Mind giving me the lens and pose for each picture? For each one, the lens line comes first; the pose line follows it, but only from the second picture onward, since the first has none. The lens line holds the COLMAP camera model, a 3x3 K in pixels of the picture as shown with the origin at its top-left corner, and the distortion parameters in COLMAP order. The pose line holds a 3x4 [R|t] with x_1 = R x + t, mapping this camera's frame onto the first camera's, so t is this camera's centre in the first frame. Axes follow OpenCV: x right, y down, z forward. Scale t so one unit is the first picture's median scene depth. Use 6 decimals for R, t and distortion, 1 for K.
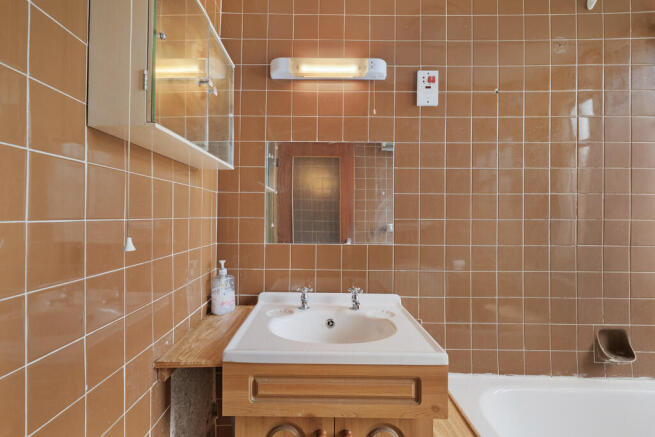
lens RADIAL K [[280.6, 0, 325.4], [0, 280.6, 218.1], [0, 0, 1]] dist [0.000914, -0.000440]
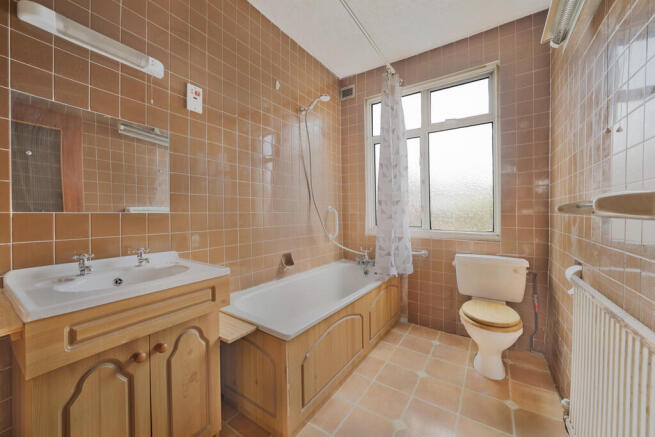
lens RADIAL K [[248.1, 0, 326.8], [0, 248.1, 217.6], [0, 0, 1]] dist [-0.024866, -0.000227]
pose [[0.531325, -0.023318, 0.846847, -0.324754], [0.005124, 0.999691, 0.024311, 0.092832], [-0.847153, -0.008578, 0.531280, -0.189135]]
